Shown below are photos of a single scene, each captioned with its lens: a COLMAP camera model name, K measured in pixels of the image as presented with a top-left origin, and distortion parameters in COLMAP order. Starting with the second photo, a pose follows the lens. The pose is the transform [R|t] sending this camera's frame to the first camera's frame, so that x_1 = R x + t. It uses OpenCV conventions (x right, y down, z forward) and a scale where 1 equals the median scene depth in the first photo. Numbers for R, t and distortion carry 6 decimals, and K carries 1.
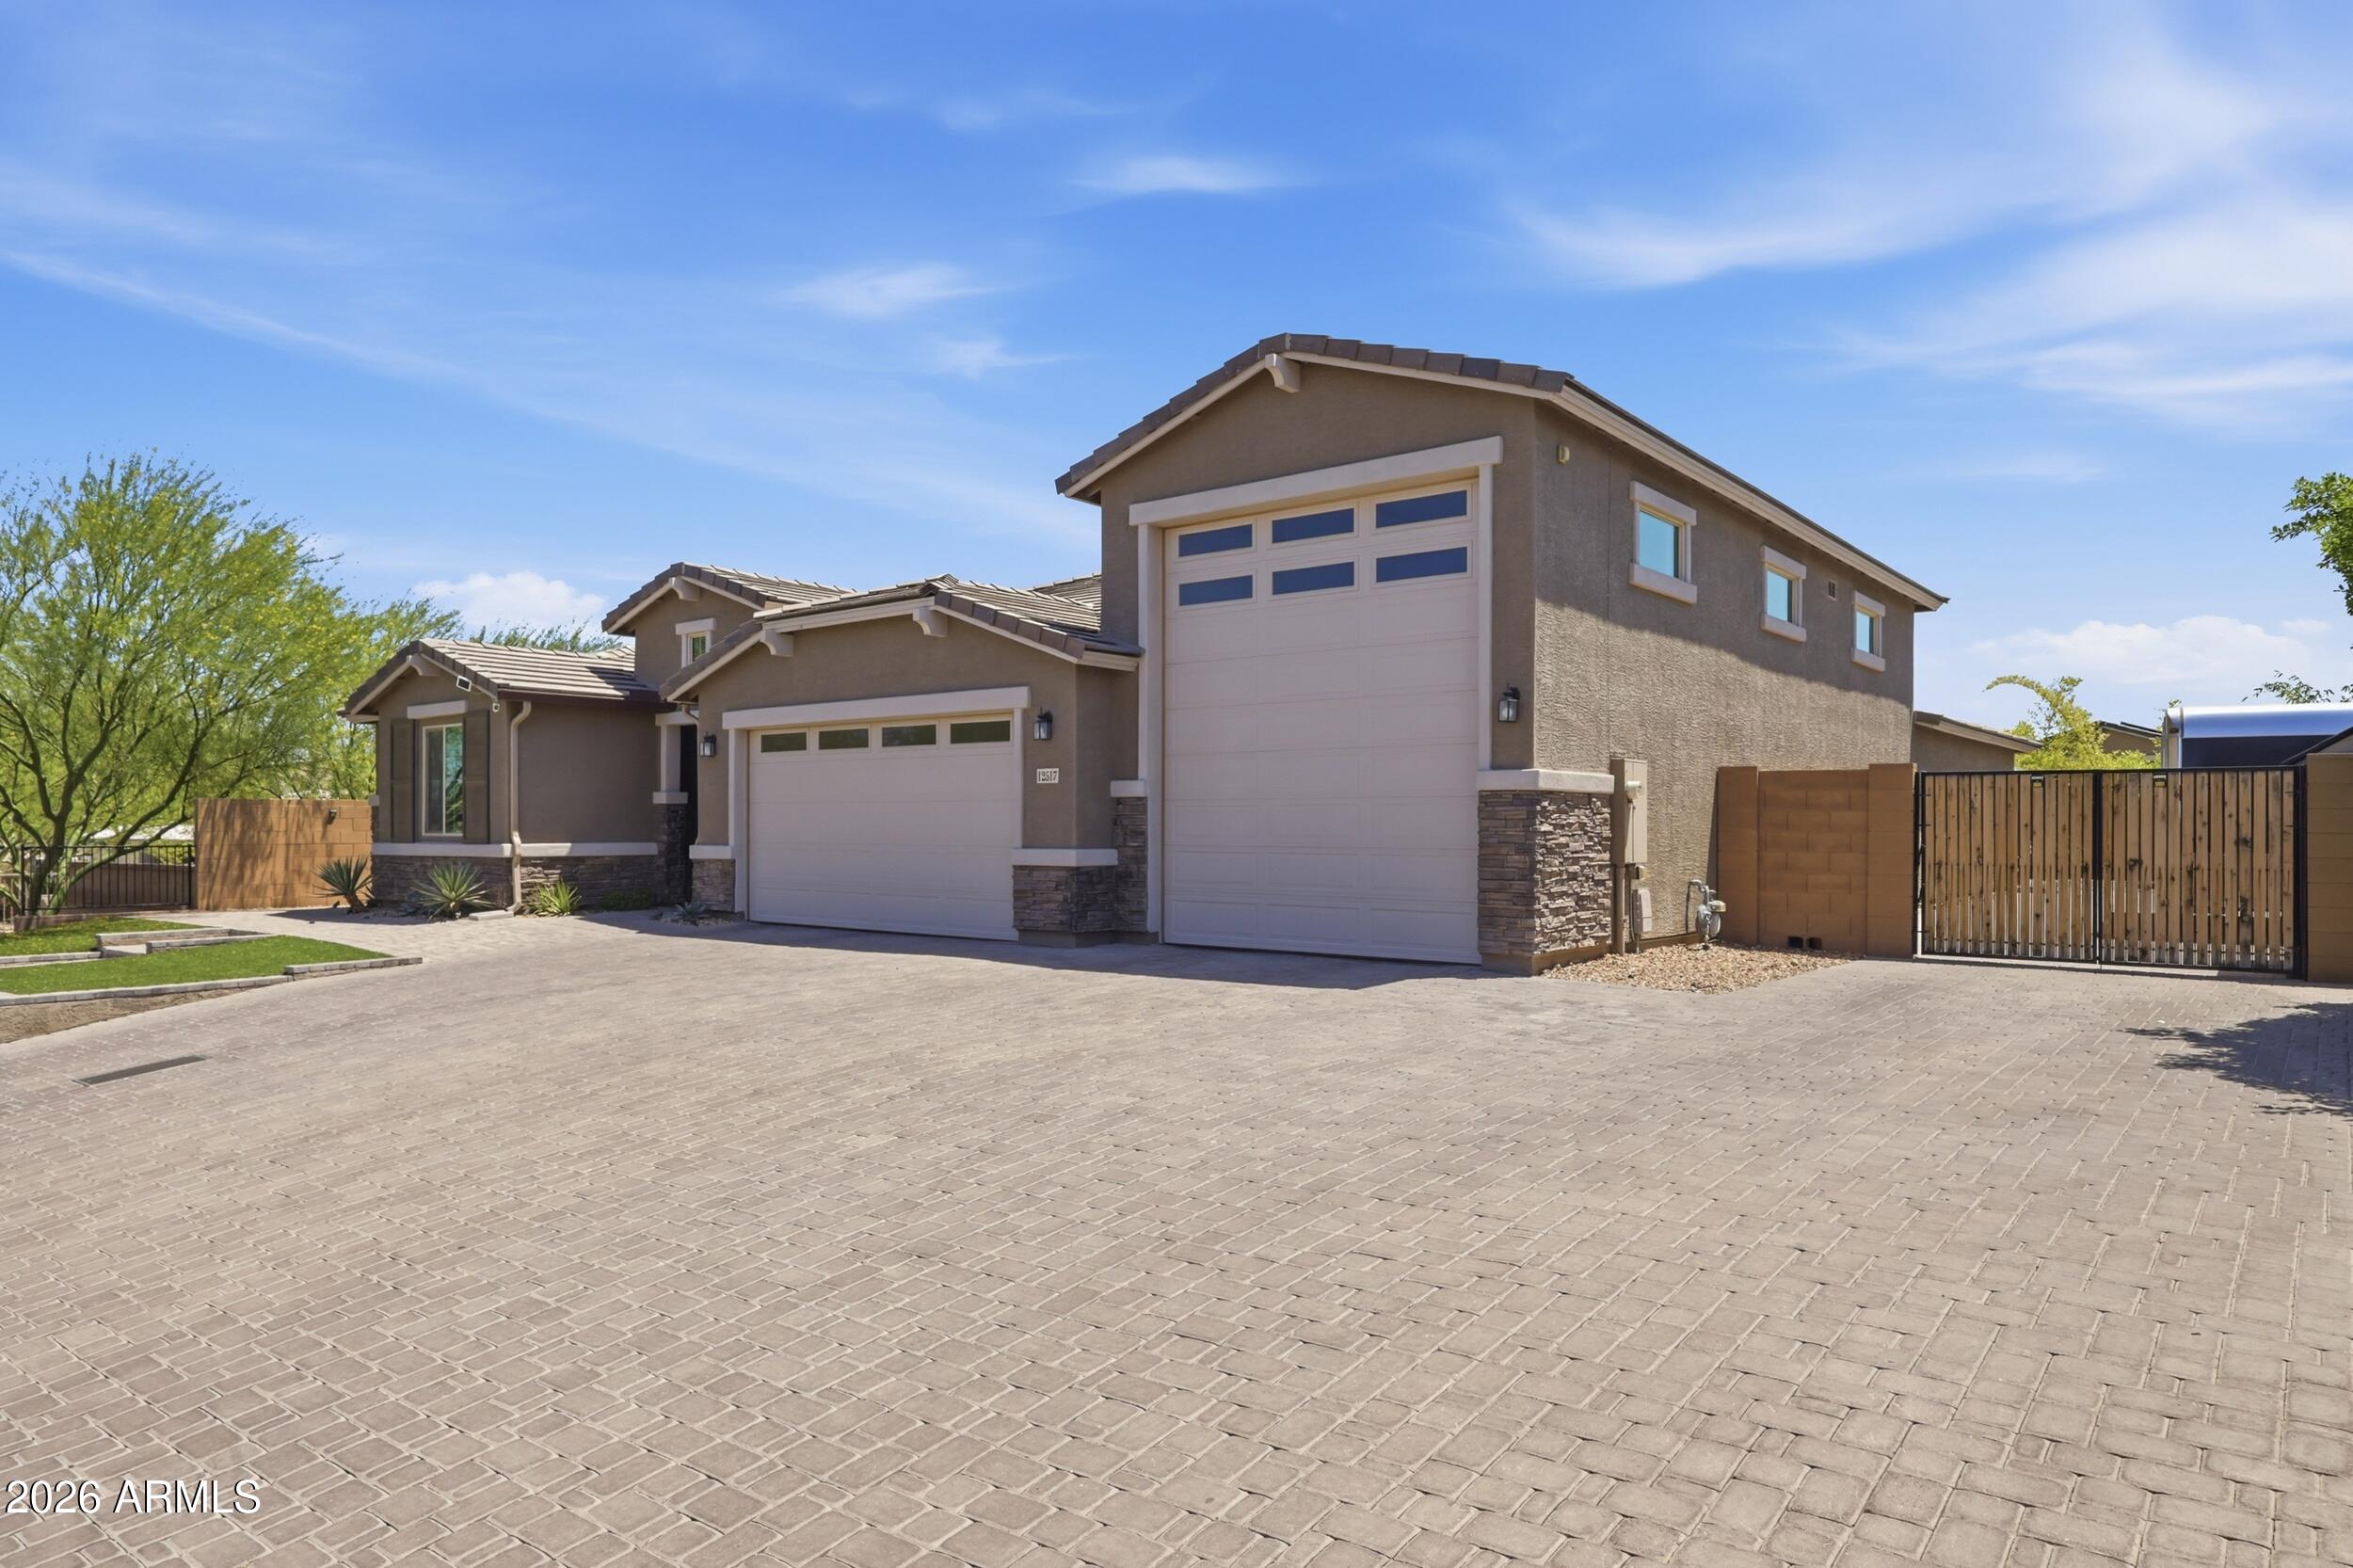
lens RADIAL K [[1445.0, 0, 1180.7], [0, 1445.0, 846.9], [0, 0, 1]] dist [0.009182, 0.003247]
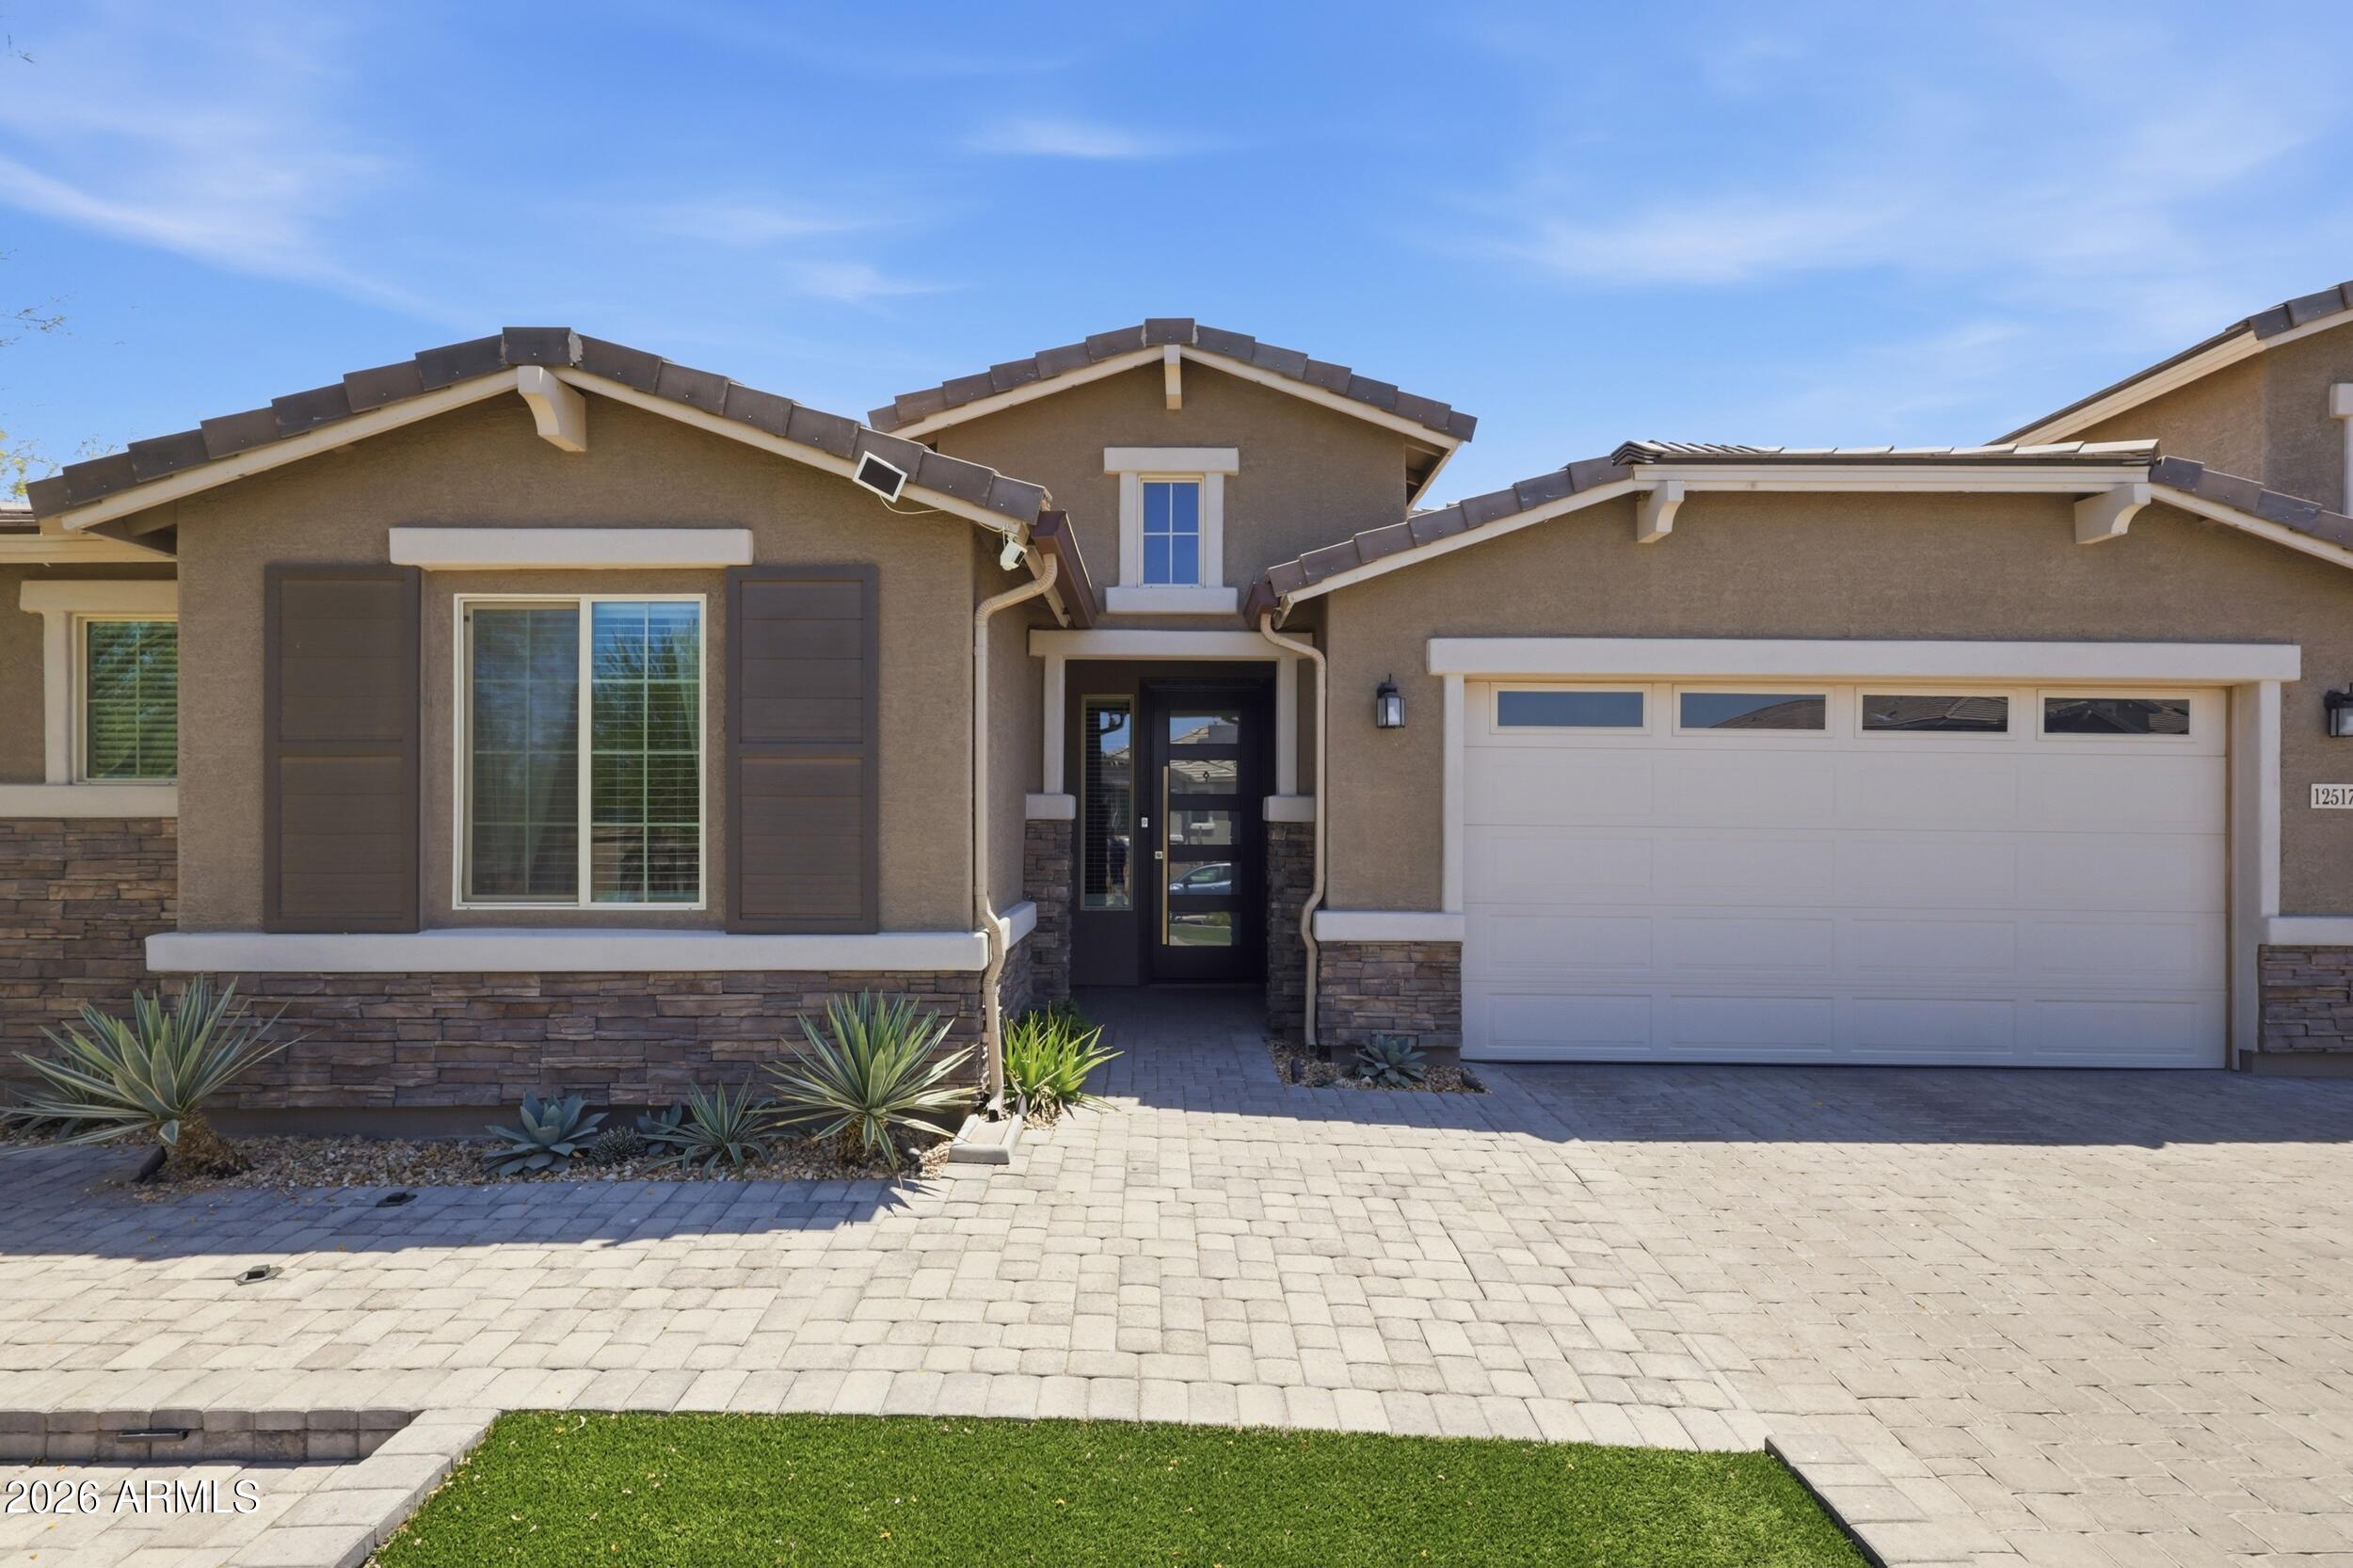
lens RADIAL K [[1123.4, 0, 1157.2], [0, 1123.4, 827.4], [0, 0, 1]] dist [-0.003662, 0.002484]
pose [[0.778831, -0.003586, 0.627223, -0.756778], [0.001374, 0.999991, 0.004012, -0.038060], [-0.627232, -0.002263, 0.778829, 0.924564]]
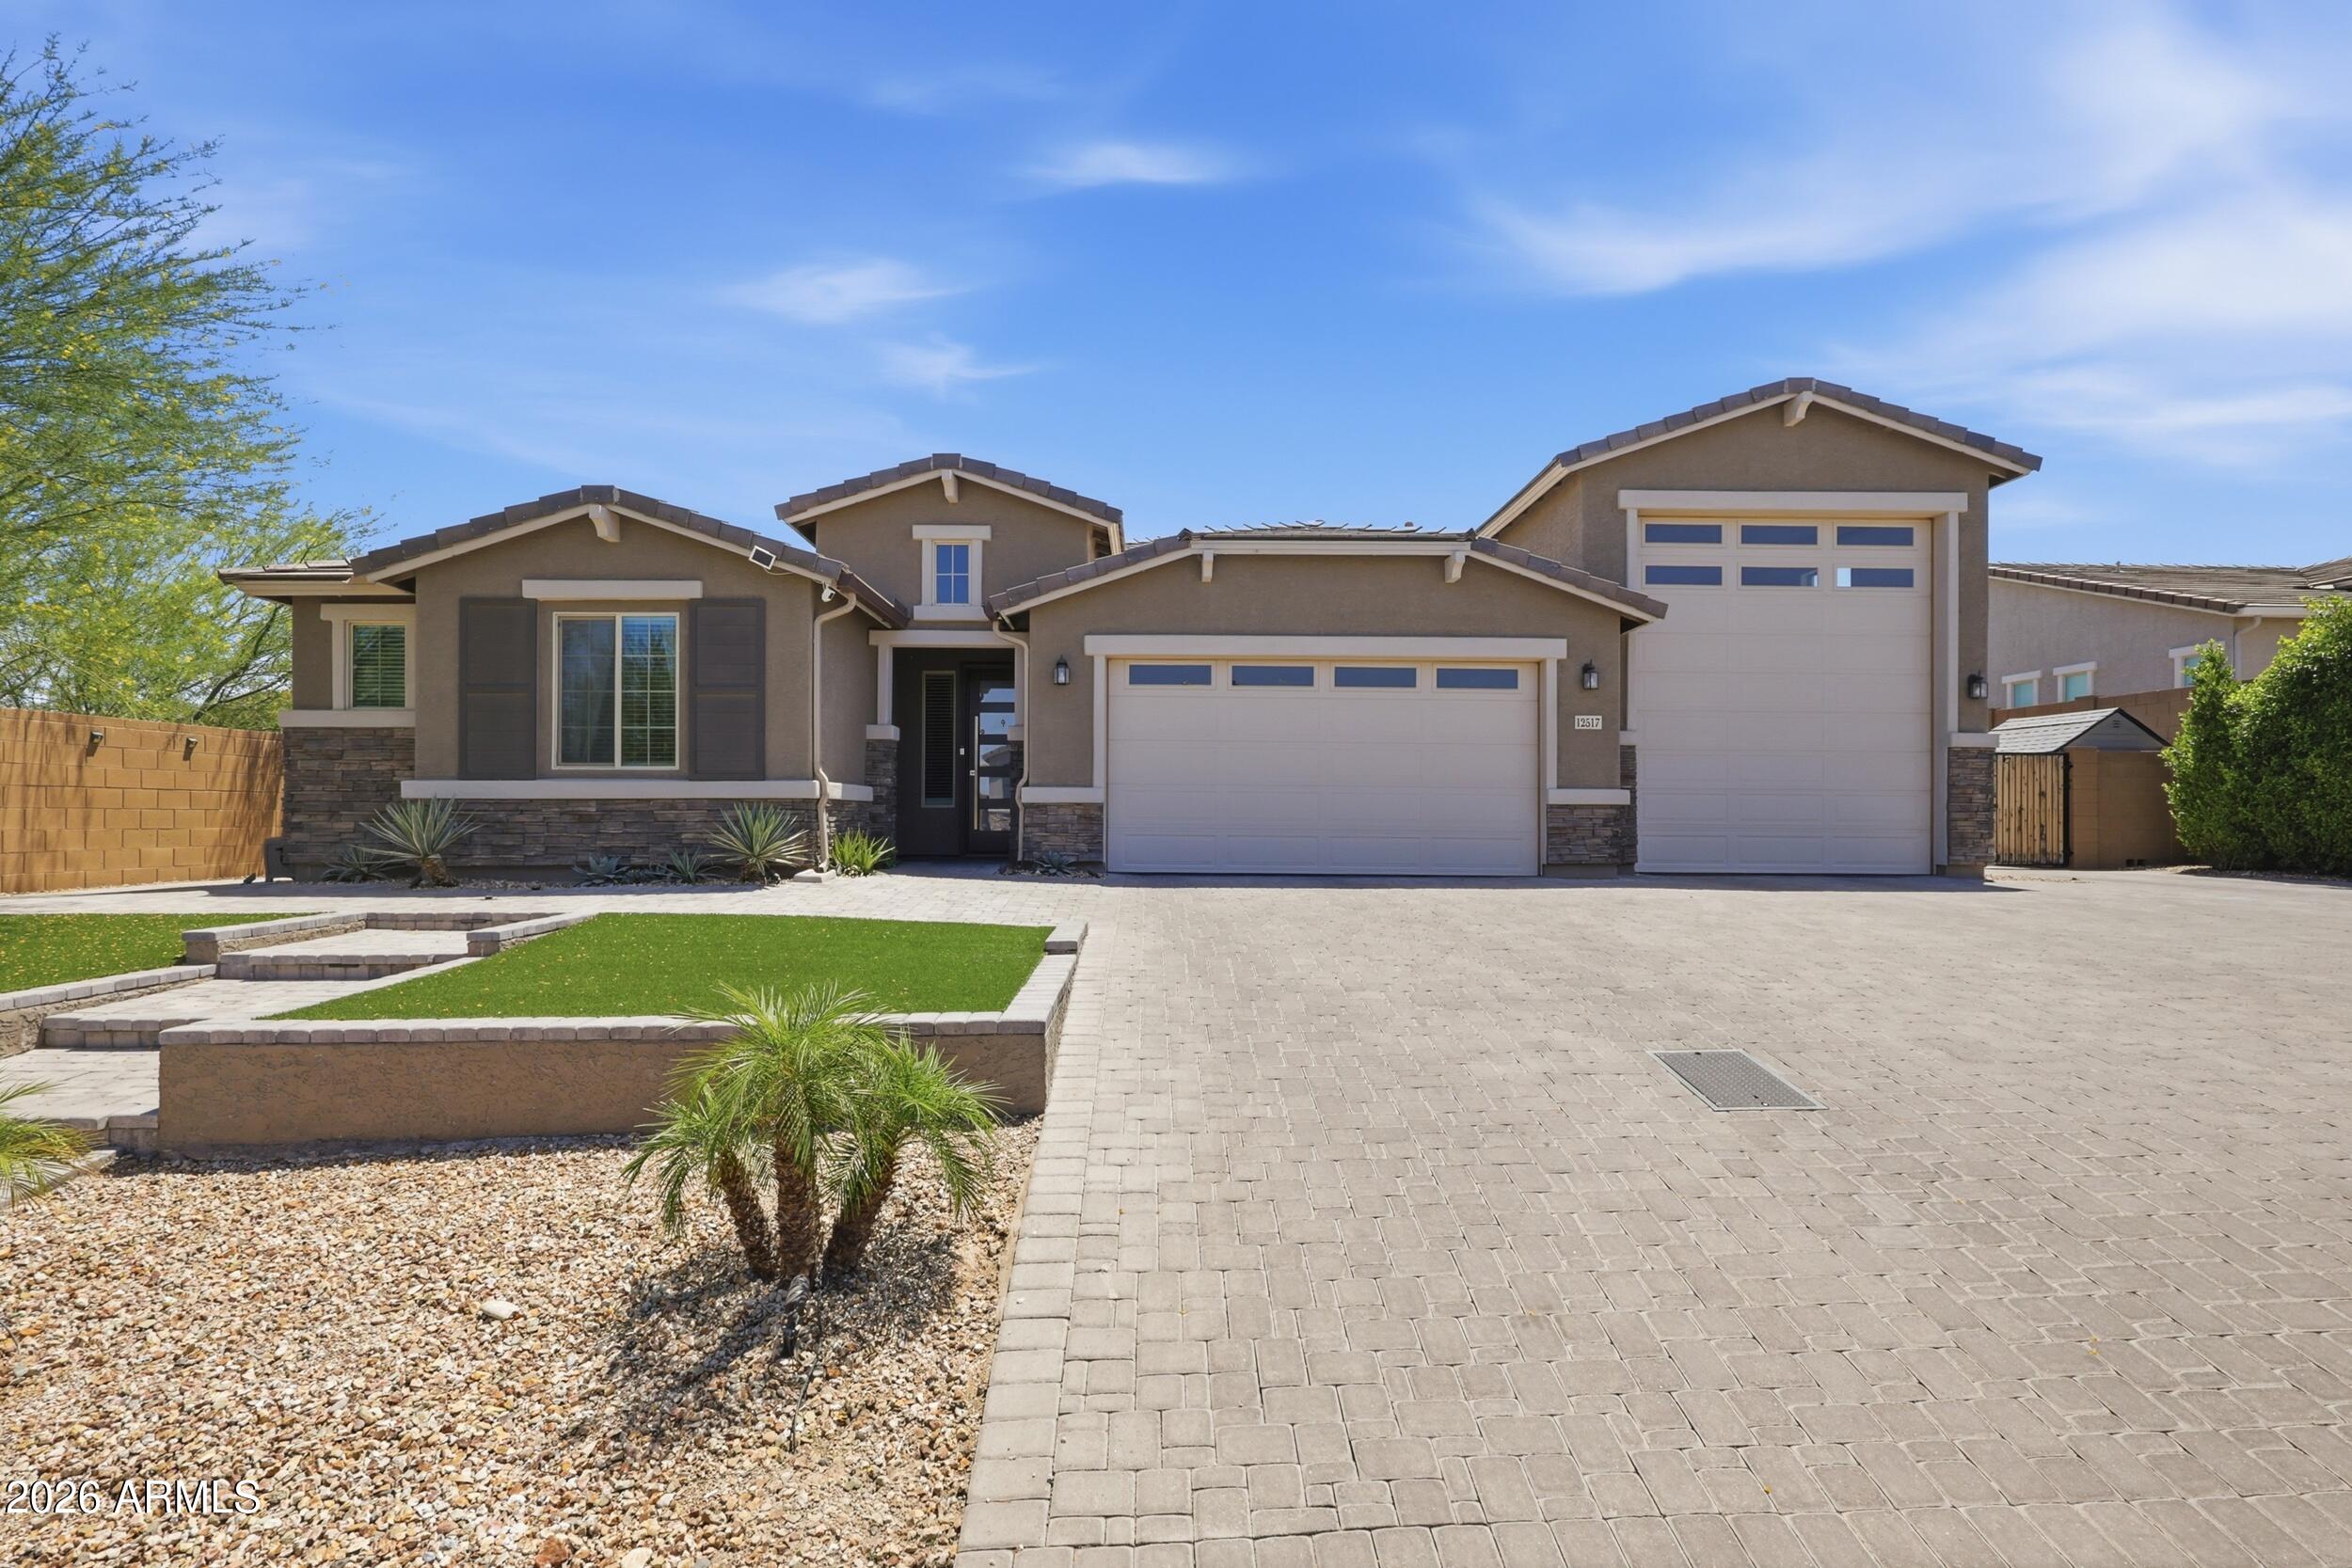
lens RADIAL K [[1122.8, 0, 1163.1], [0, 1122.8, 815.3], [0, 0, 1]] dist [-0.003662, 0.002484]
pose [[0.770230, 0.001162, 0.637766, -0.864520], [0.002913, 0.999981, -0.005340, 0.023978], [-0.637760, 0.005971, 0.770212, 0.540317]]
